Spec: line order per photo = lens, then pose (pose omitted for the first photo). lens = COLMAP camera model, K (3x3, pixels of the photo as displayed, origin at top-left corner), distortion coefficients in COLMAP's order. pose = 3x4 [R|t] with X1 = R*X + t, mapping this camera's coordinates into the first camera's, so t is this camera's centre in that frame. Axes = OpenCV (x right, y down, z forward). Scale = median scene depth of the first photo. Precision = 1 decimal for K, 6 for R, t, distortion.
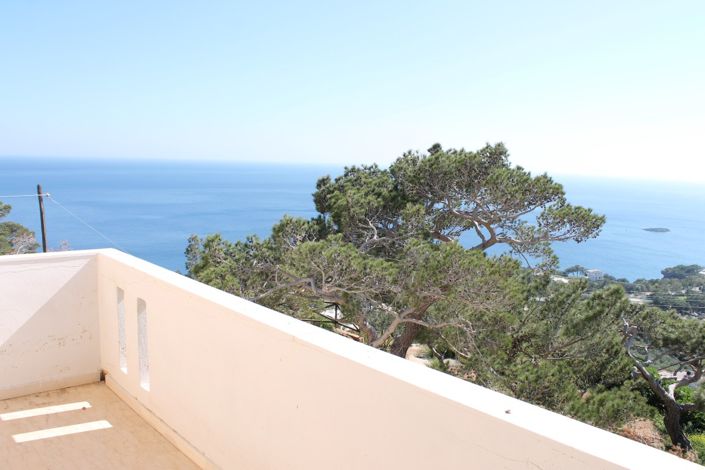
lens RADIAL K [[600.4, 0, 353.1], [0, 600.4, 235.1], [0, 0, 1]] dist [-0.106192, 0.000039]
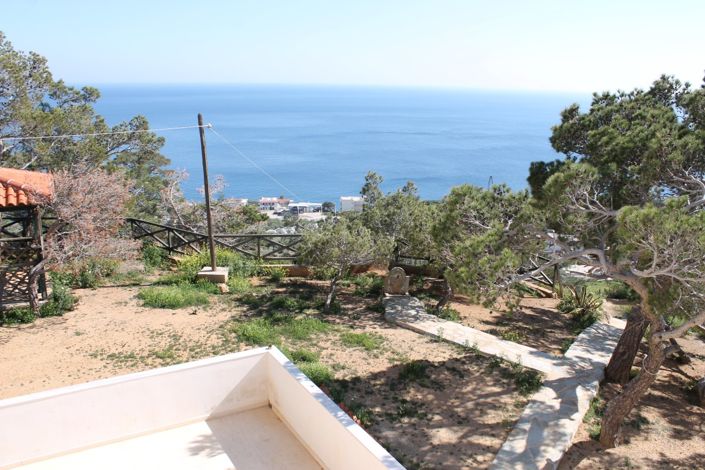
lens RADIAL K [[600.4, 0, 352.6], [0, 600.4, 233.2], [0, 0, 1]] dist [-0.106192, 0.000039]
pose [[0.982752, 0.030522, -0.182392, -0.148832], [-0.007869, 0.992295, 0.123650, -0.021484], [0.184761, -0.120082, 0.975420, 0.156552]]
